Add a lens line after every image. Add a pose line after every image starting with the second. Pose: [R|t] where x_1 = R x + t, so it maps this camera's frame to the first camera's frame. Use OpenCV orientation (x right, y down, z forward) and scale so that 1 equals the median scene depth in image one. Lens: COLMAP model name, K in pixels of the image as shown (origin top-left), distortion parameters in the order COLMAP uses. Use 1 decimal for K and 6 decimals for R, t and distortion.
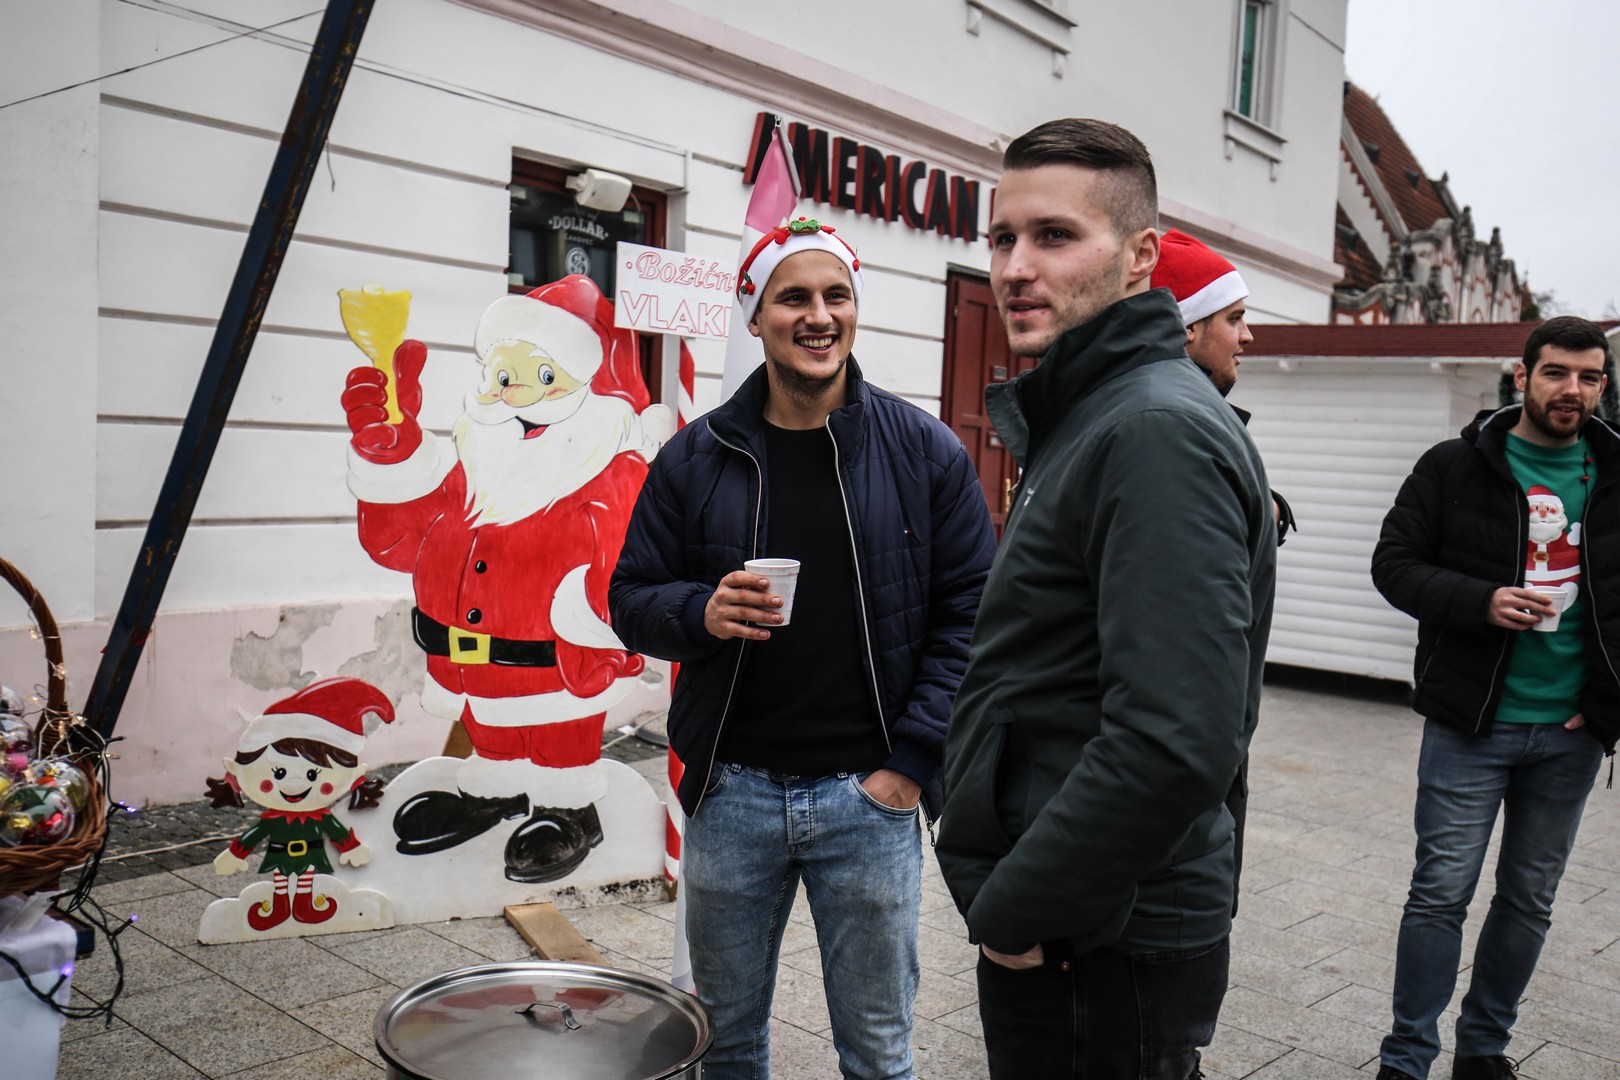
lens RADIAL K [[1511.8, 0, 785.5], [0, 1511.8, 557.1], [0, 0, 1]] dist [0.022061, 0.000000]
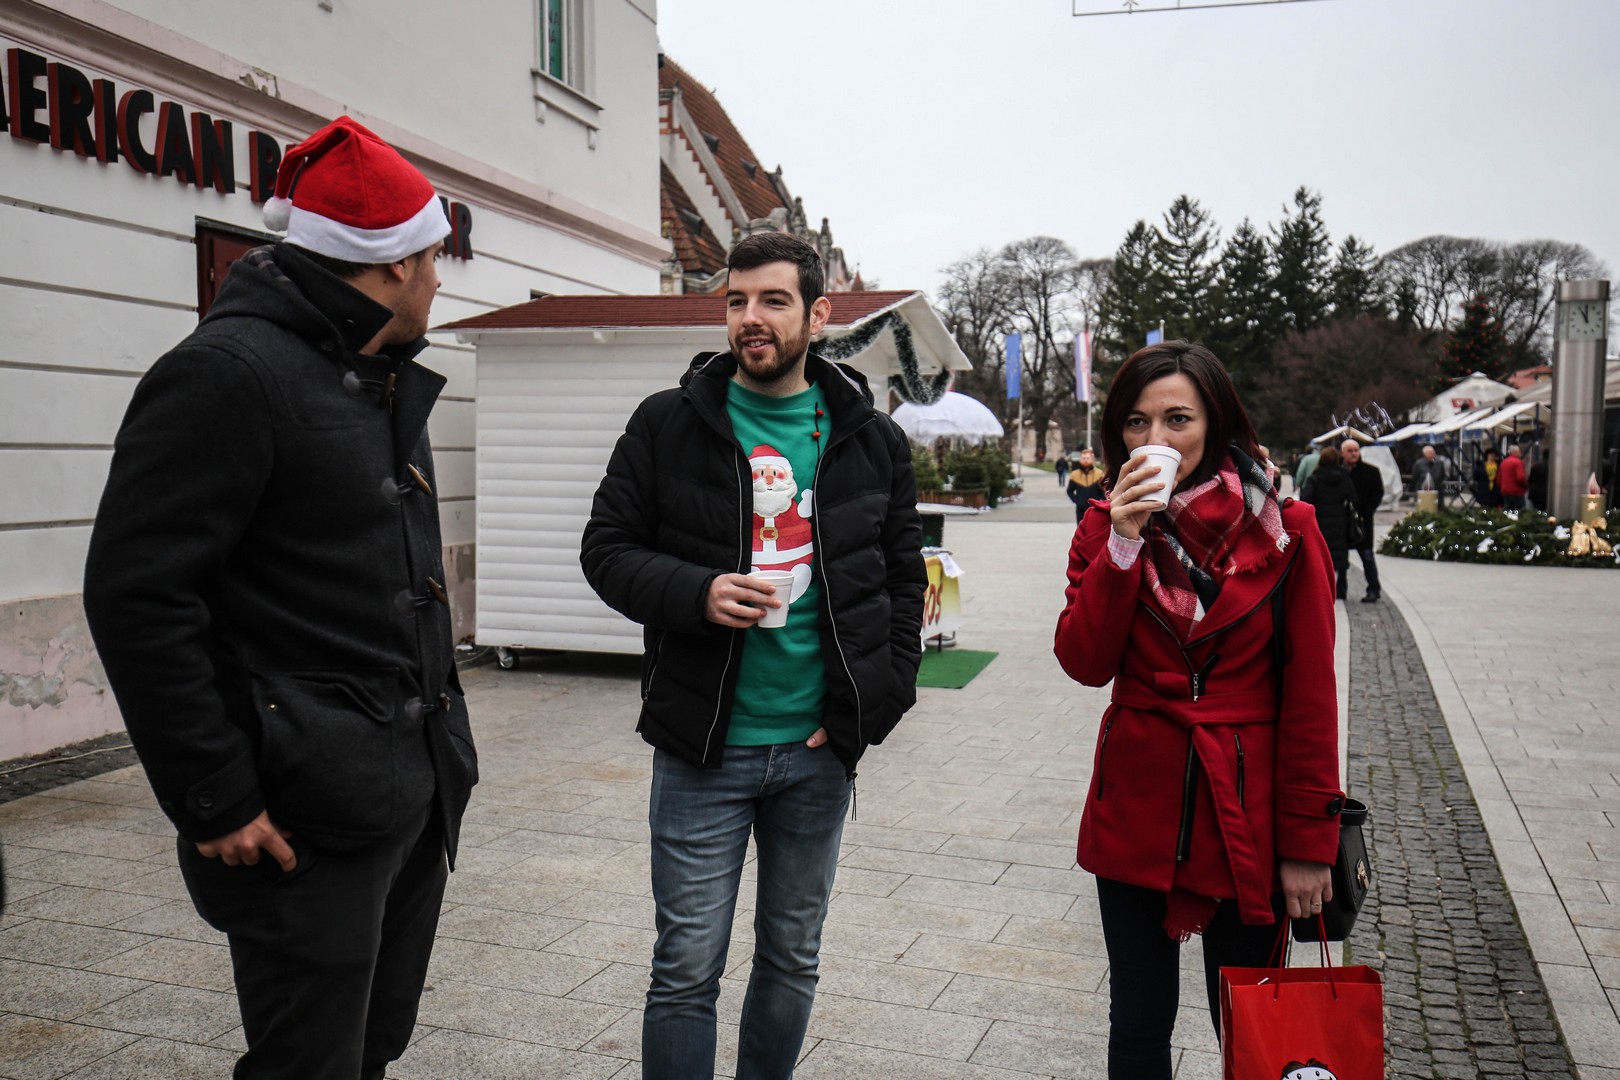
lens RADIAL K [[1511.8, 0, 811.6], [0, 1511.8, 550.7], [0, 0, 1]] dist [0.022061, 0.000000]
pose [[0.915652, -0.067934, 0.396191, 0.111005], [0.066964, 0.997622, 0.016297, -0.001504], [-0.396356, 0.011608, 0.918023, 0.144559]]
